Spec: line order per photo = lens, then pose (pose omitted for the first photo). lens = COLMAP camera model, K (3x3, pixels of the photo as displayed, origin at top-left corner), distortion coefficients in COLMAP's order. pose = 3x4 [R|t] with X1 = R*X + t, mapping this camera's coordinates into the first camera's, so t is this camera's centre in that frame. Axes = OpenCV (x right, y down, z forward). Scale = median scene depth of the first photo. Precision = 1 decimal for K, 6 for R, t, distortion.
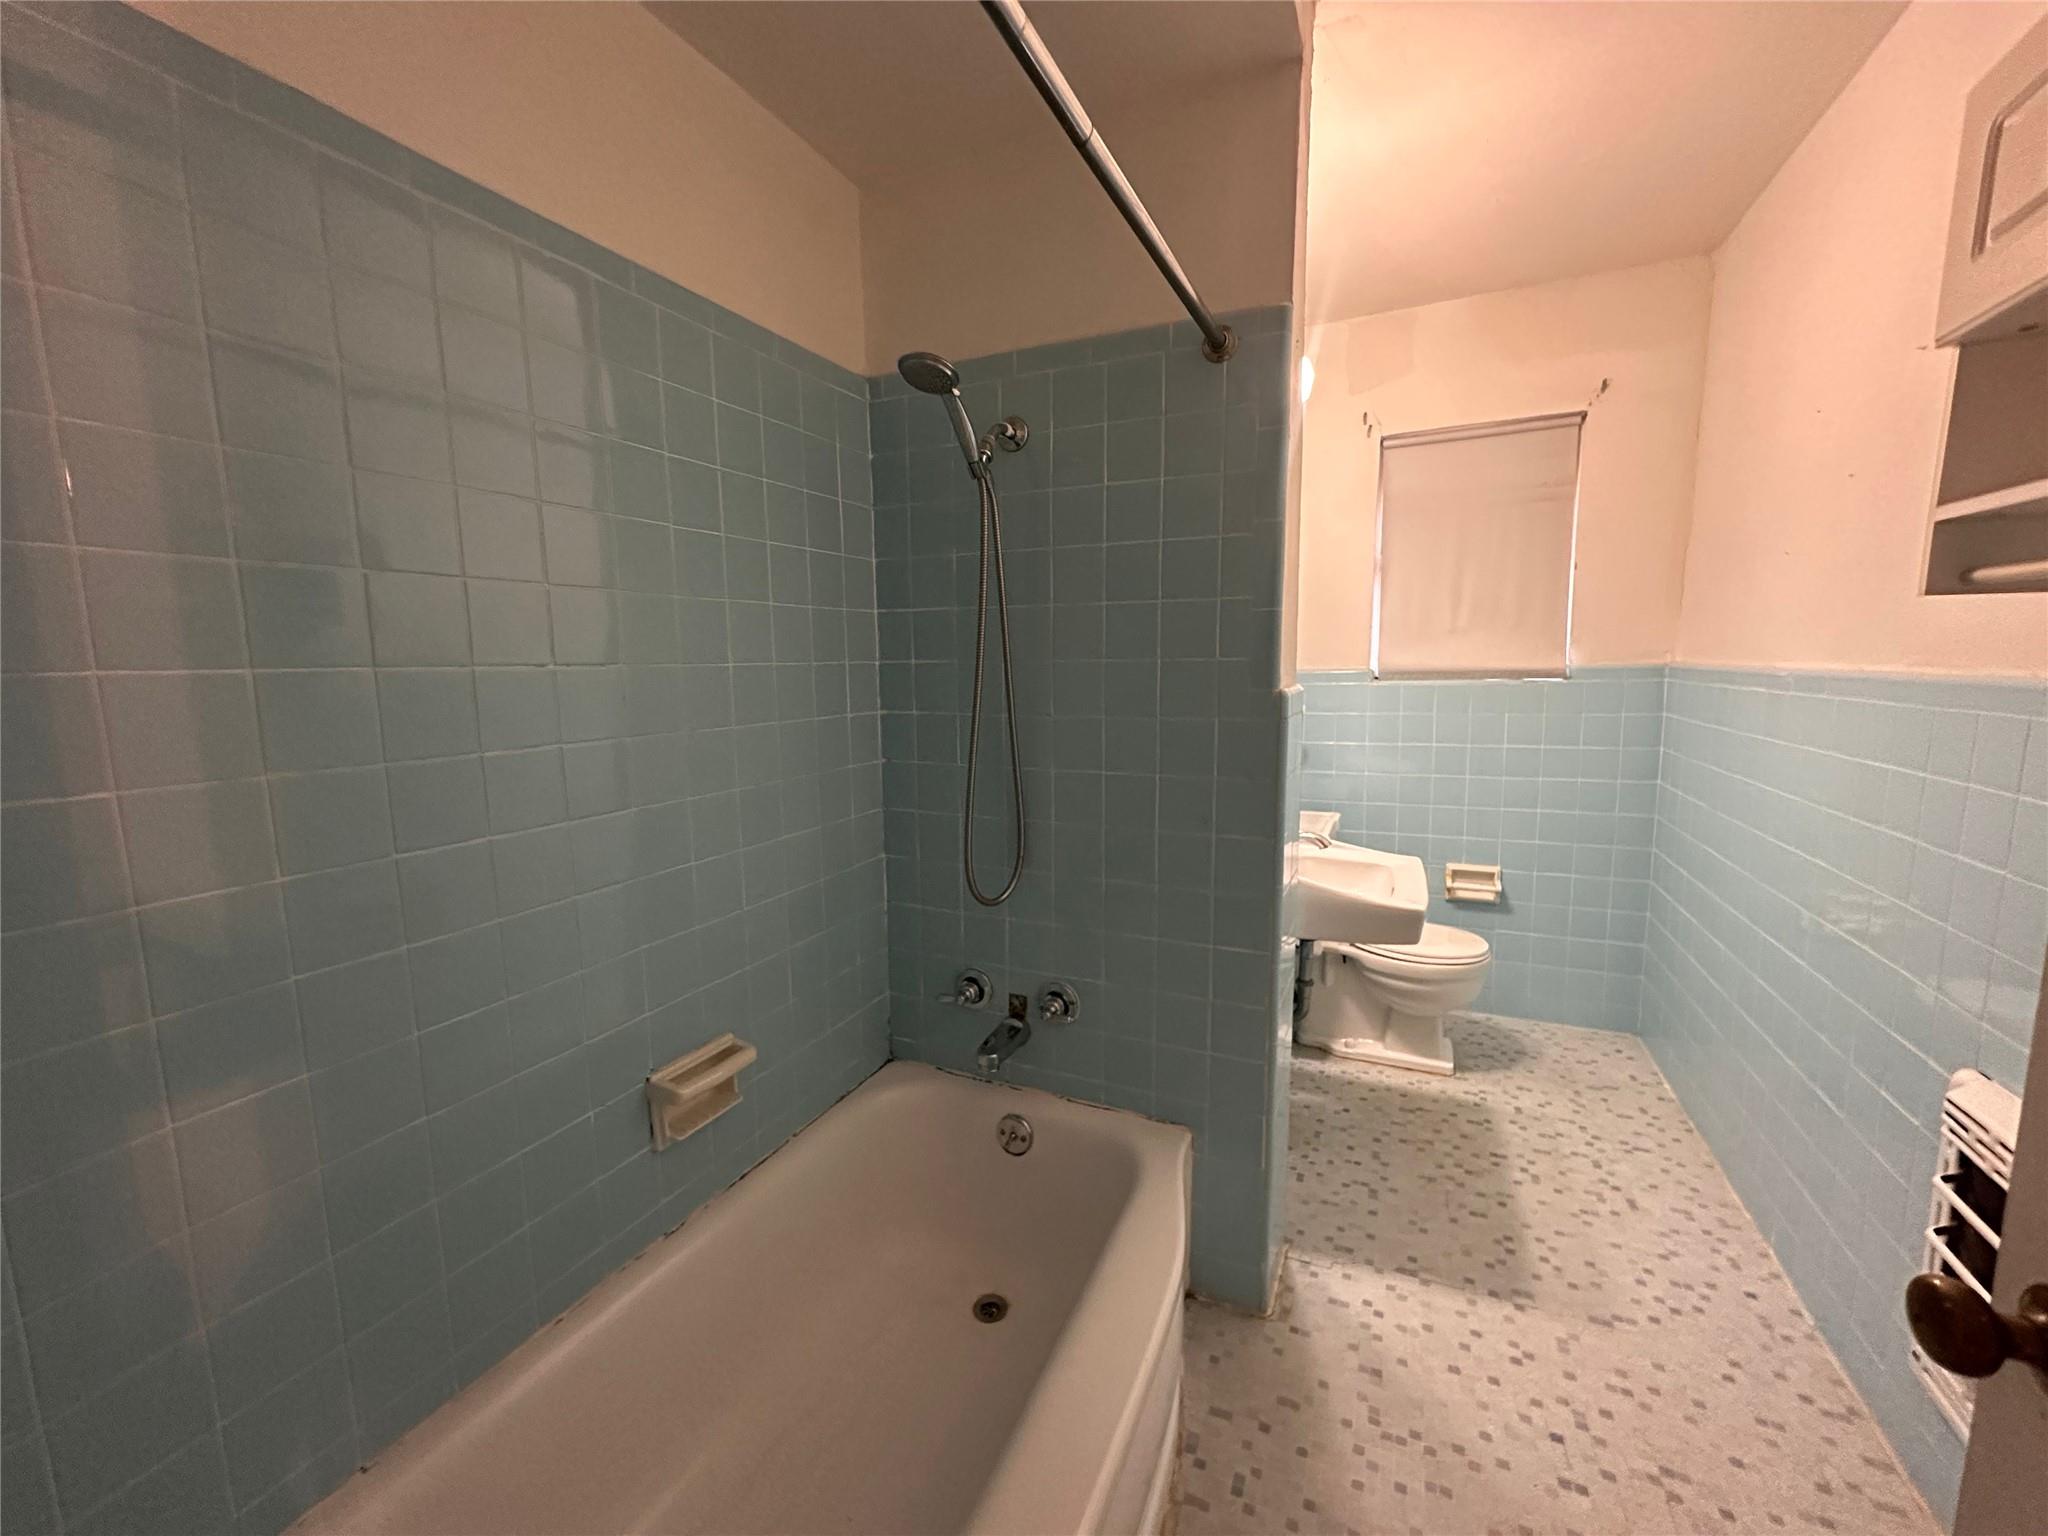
lens RADIAL K [[816.1, 0, 1016.5], [0, 816.1, 769.7], [0, 0, 1]] dist [-0.003553, 0.001088]
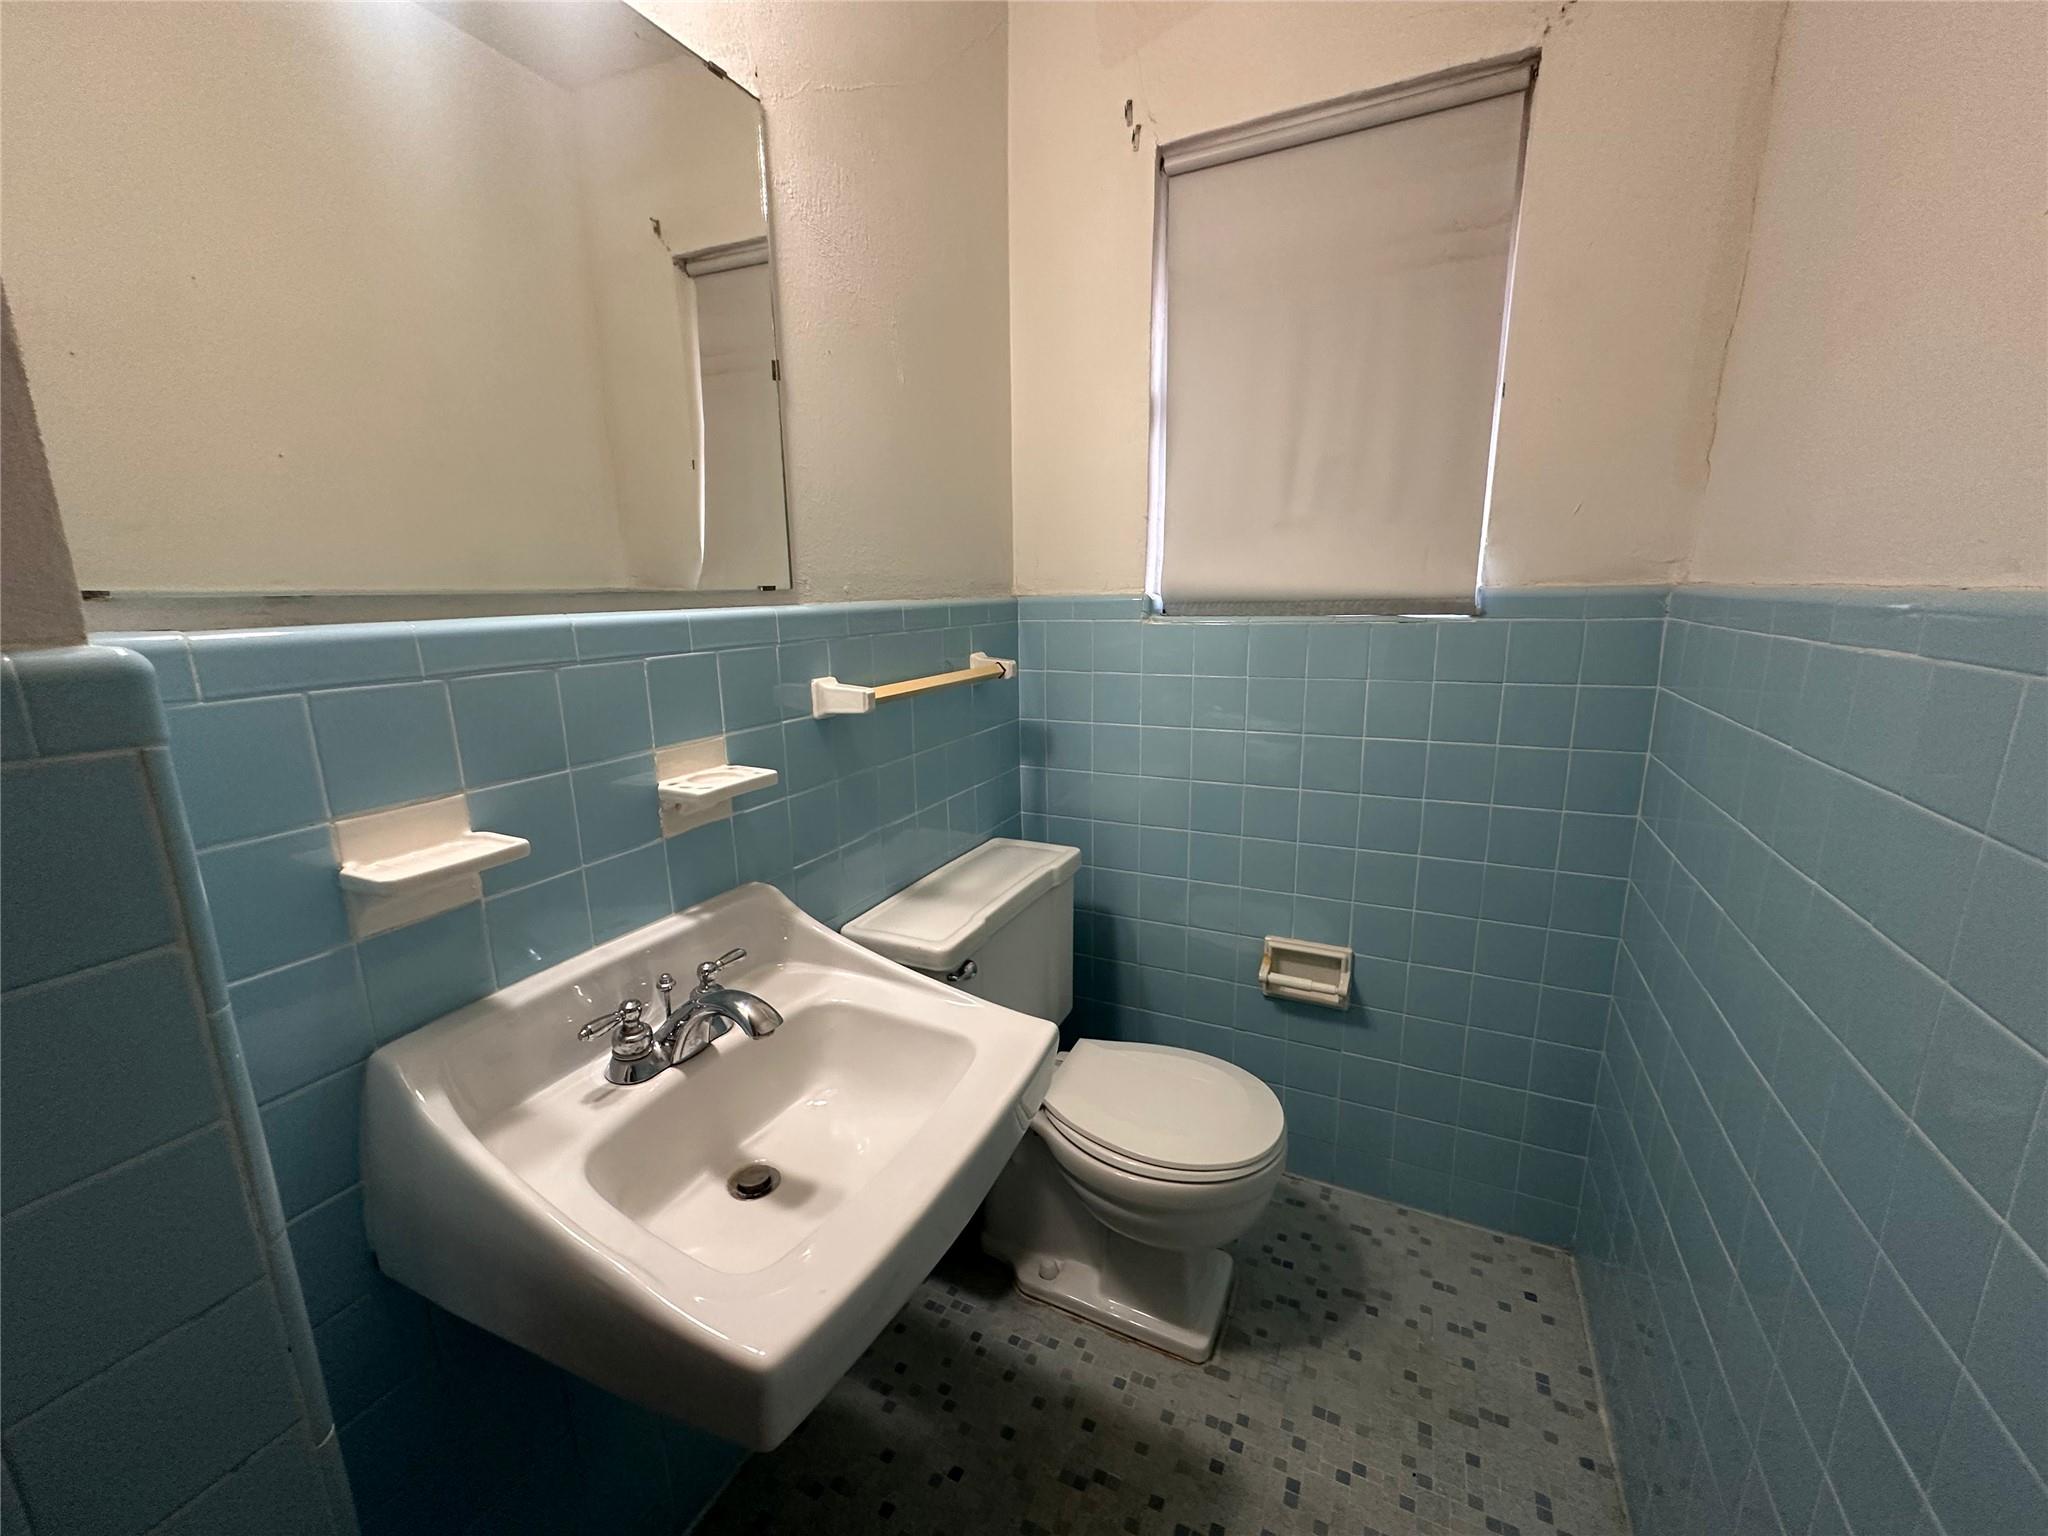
lens RADIAL K [[816.1, 0, 1023.9], [0, 816.1, 771.5], [0, 0, 1]] dist [-0.003553, 0.001088]
pose [[0.999839, 0.011460, -0.013804, 0.417222], [-0.010324, 0.996760, 0.079772, -0.052735], [0.014673, -0.079616, 0.996718, 0.494485]]
